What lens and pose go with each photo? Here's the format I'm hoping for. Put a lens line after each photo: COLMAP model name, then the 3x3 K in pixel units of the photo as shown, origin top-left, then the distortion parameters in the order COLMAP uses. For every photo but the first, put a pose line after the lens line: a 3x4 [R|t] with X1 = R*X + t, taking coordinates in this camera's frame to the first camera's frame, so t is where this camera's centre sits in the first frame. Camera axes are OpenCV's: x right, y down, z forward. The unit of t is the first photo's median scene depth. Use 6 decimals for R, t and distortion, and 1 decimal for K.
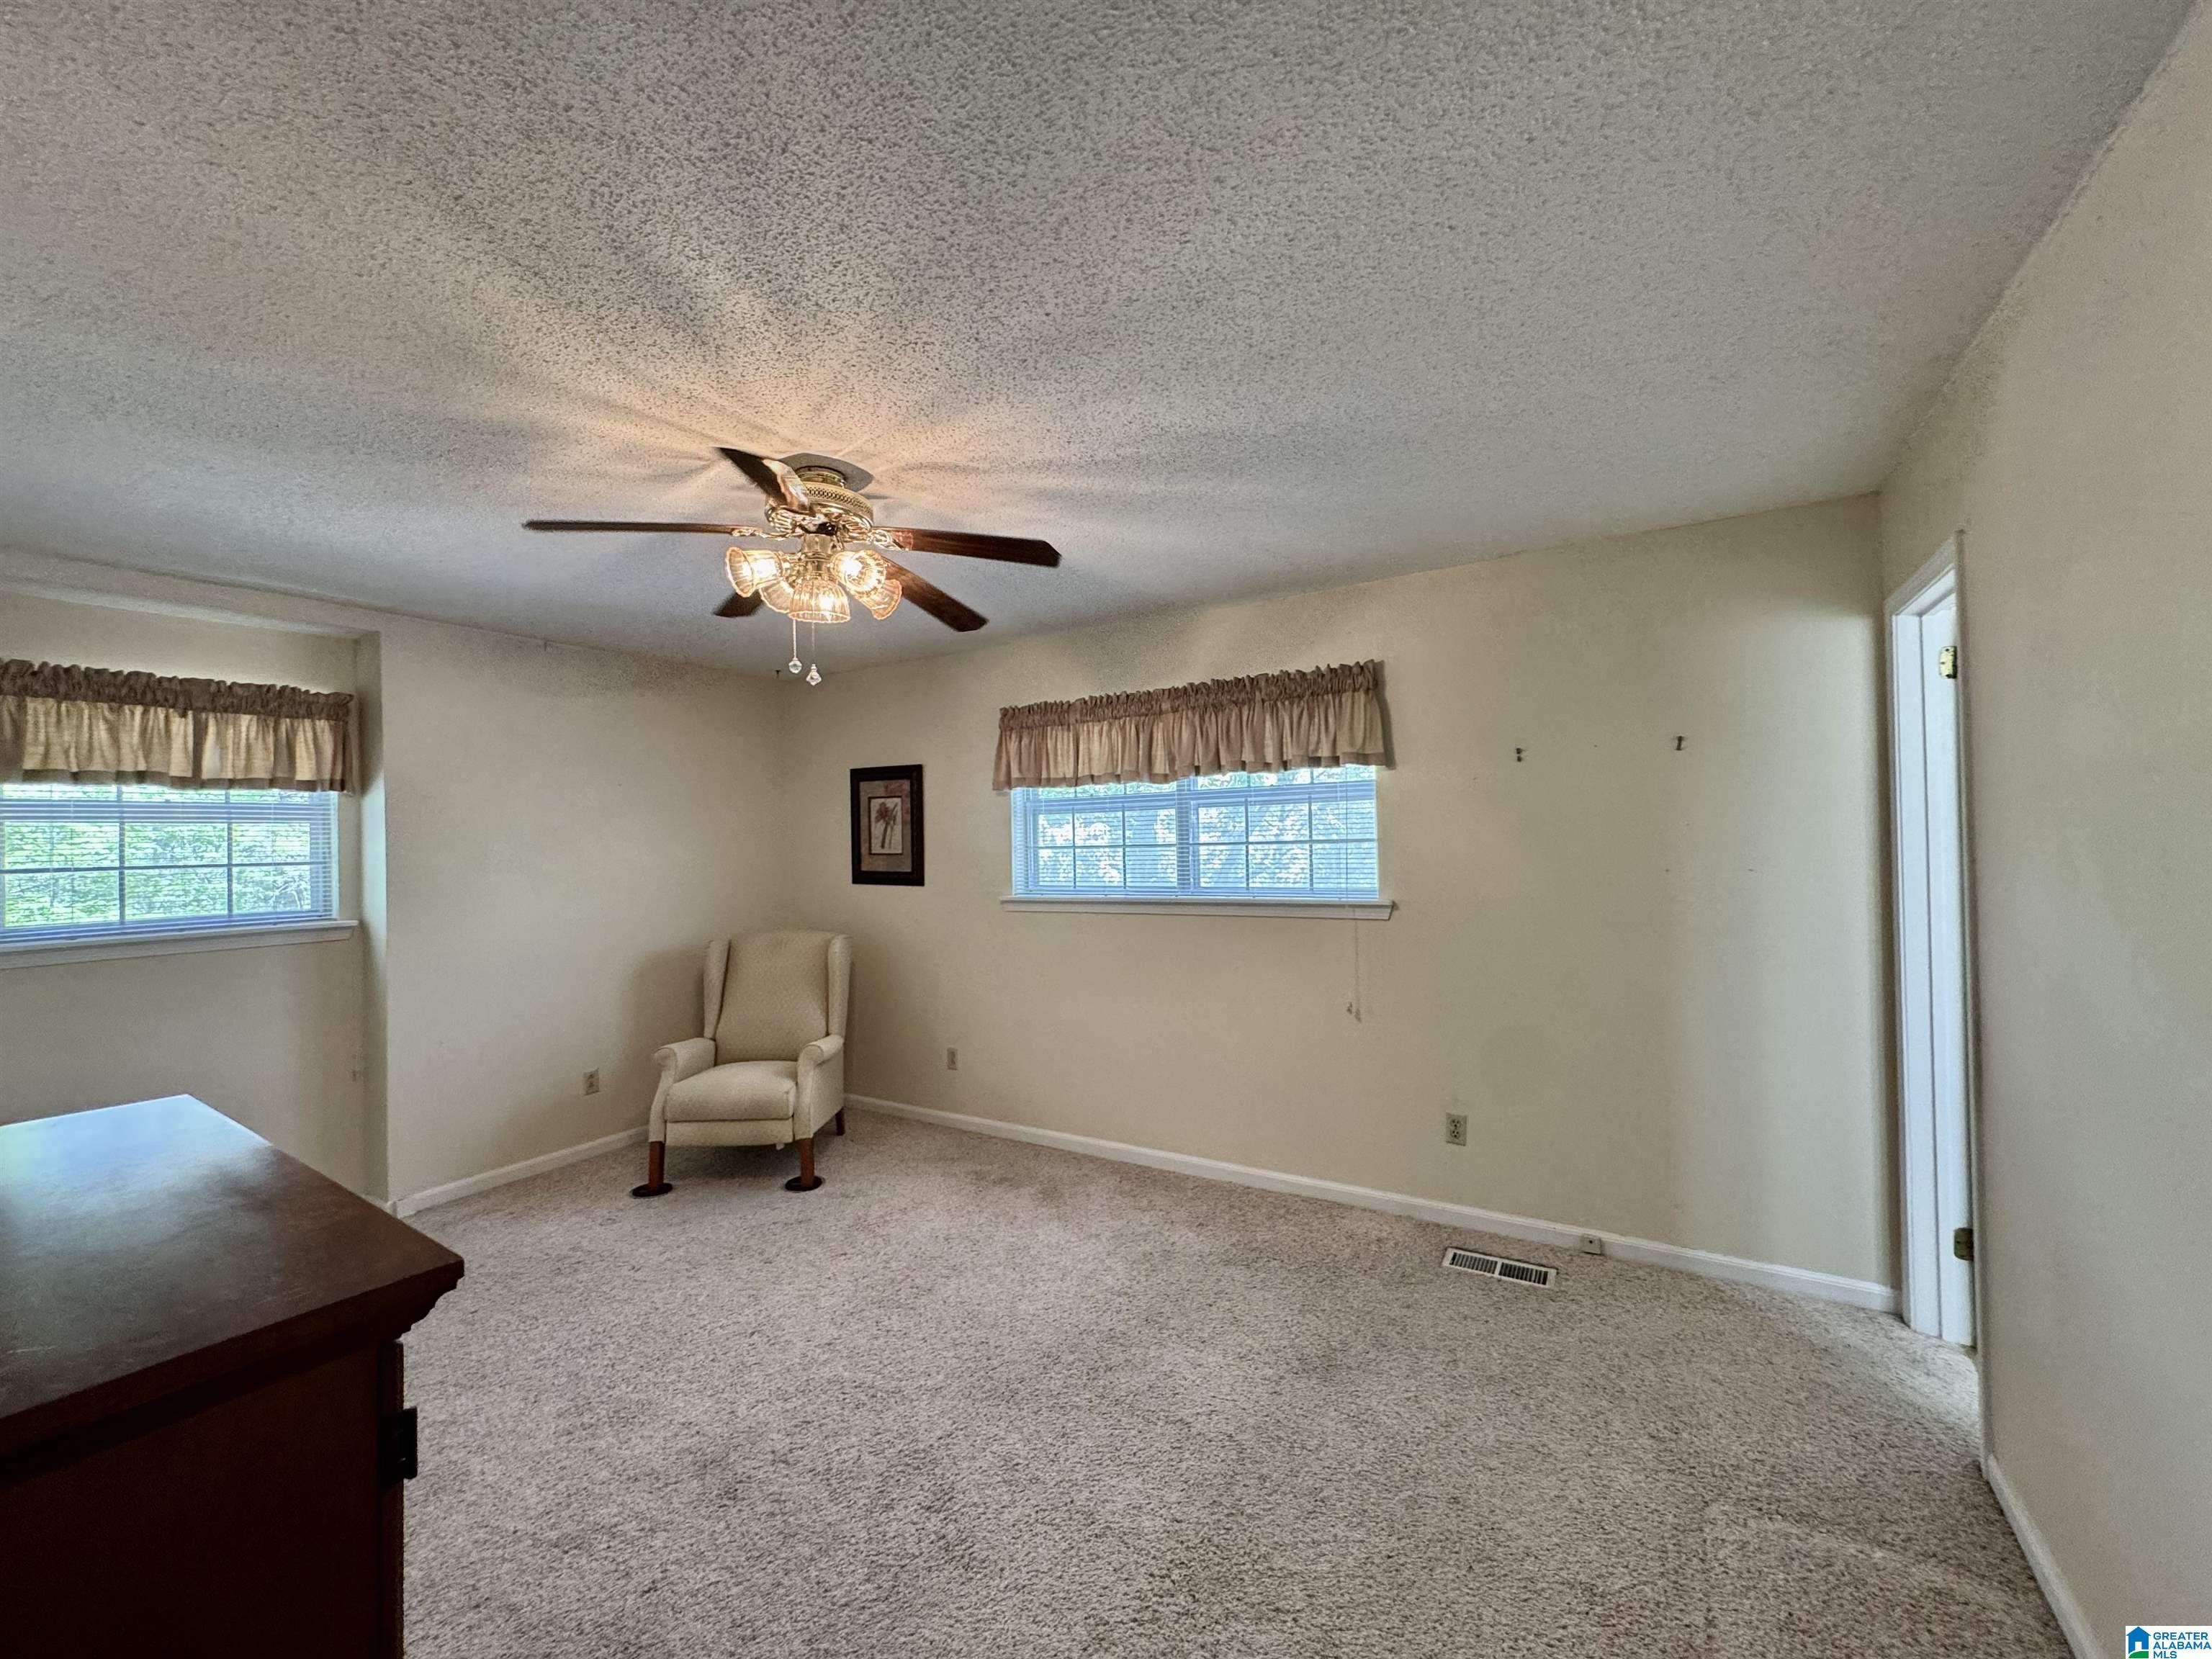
lens RADIAL K [[883.4, 0, 1105.4], [0, 883.4, 825.4], [0, 0, 1]] dist [-0.003063, 0.000821]
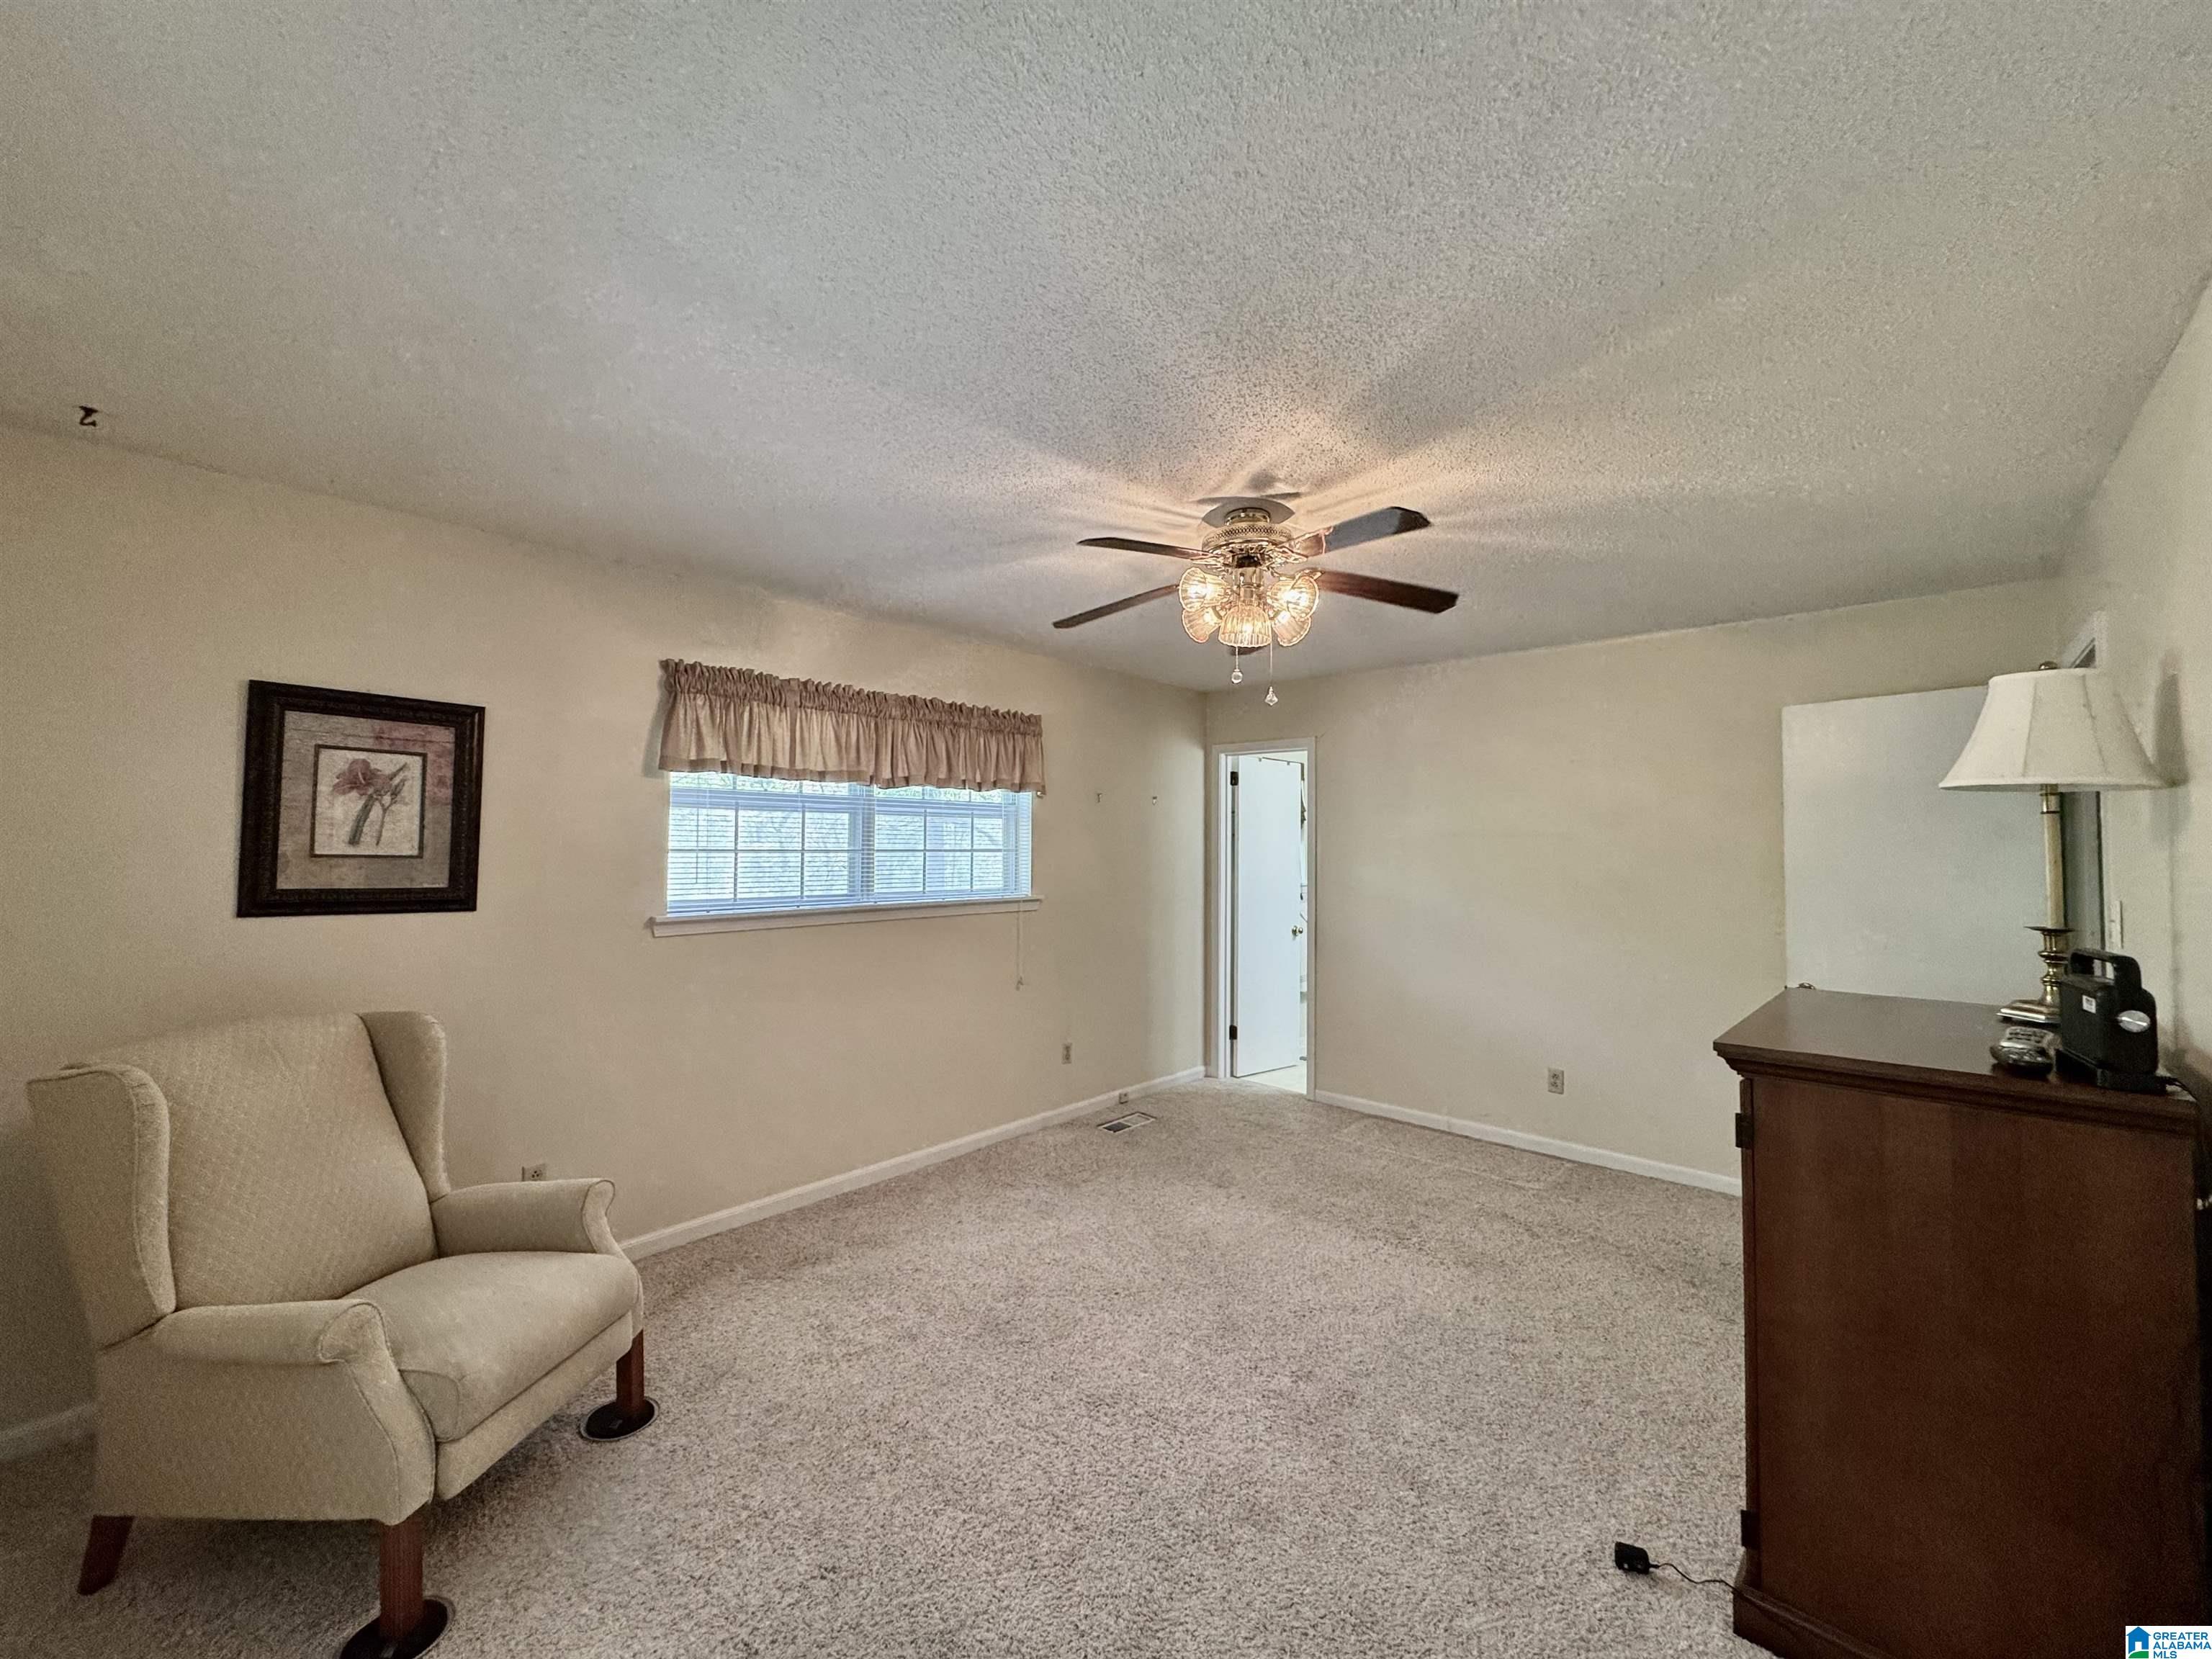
lens RADIAL K [[883.4, 0, 1105.4], [0, 883.4, 825.4], [0, 0, 1]] dist [-0.003063, 0.000821]
pose [[0.182029, 0.050217, 0.982010, -0.881514], [-0.026221, 0.998588, -0.046204, 0.033970], [-0.982944, -0.017338, 0.183089, 0.588458]]
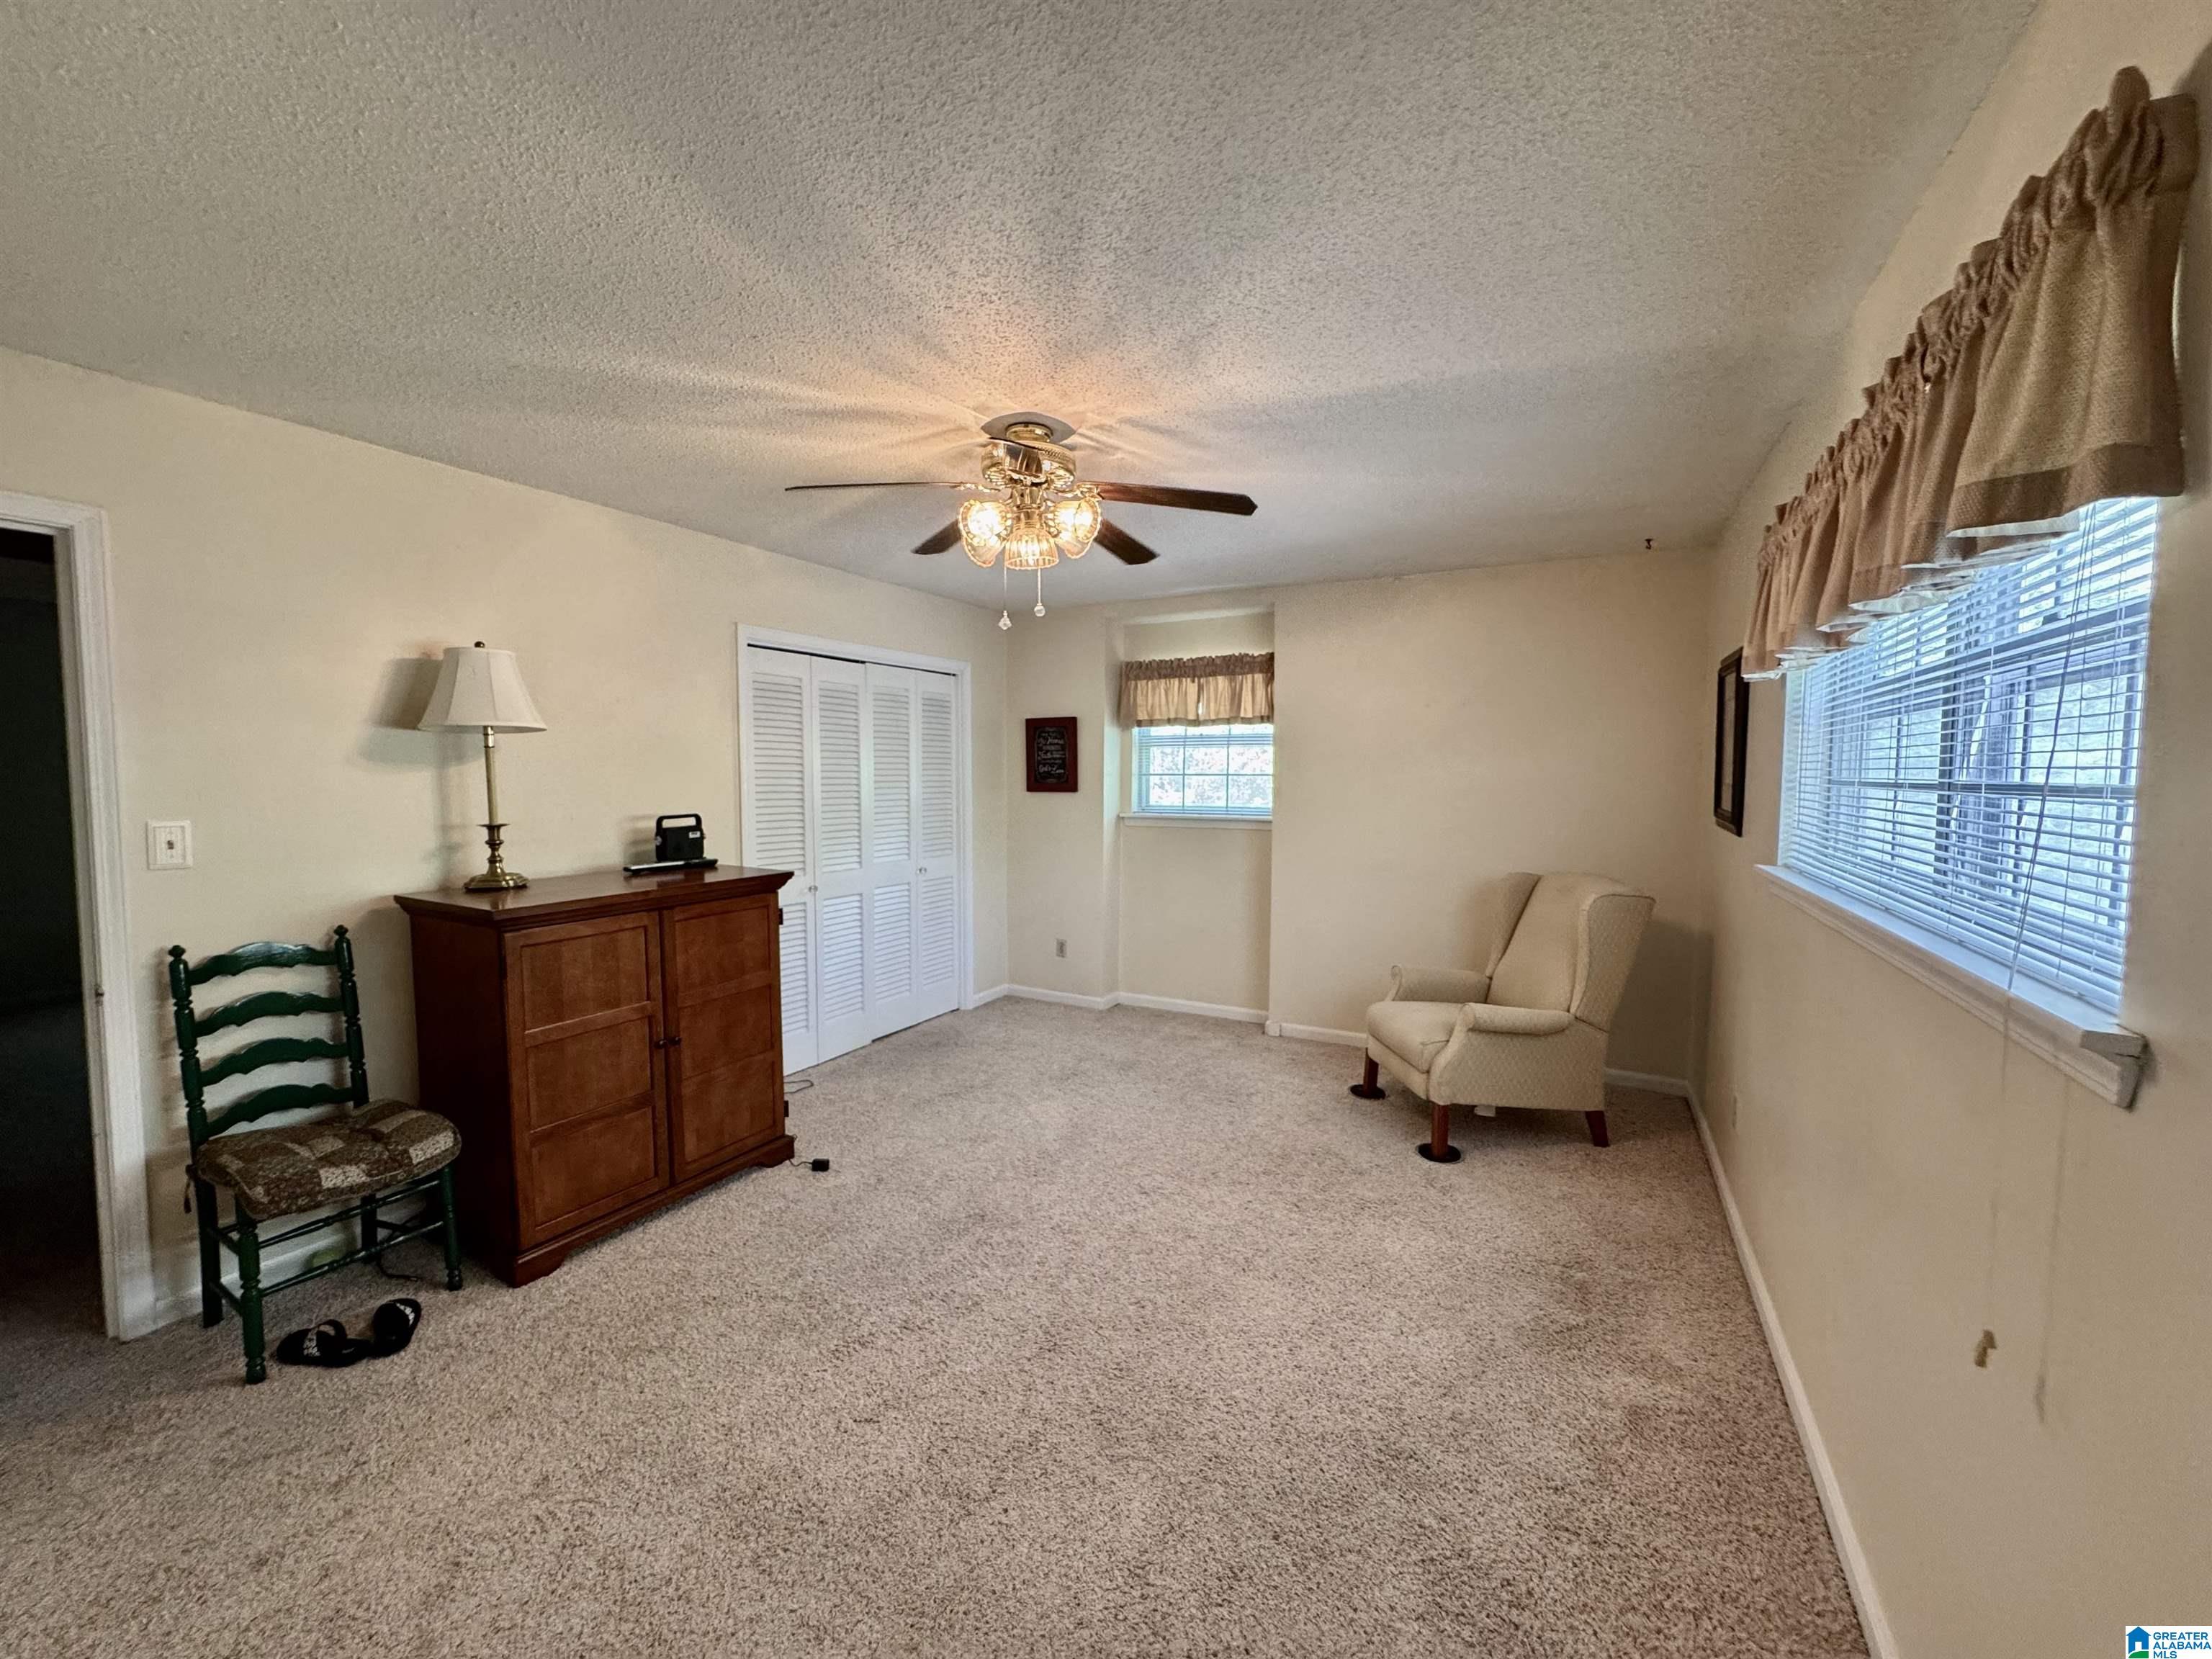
lens RADIAL K [[883.4, 0, 1105.4], [0, 883.4, 825.4], [0, 0, 1]] dist [-0.003063, 0.000821]
pose [[0.064797, 0.084509, -0.994314, 0.492052], [0.014468, 0.996223, 0.085614, -0.001656], [0.997794, -0.019934, 0.063330, 0.619421]]
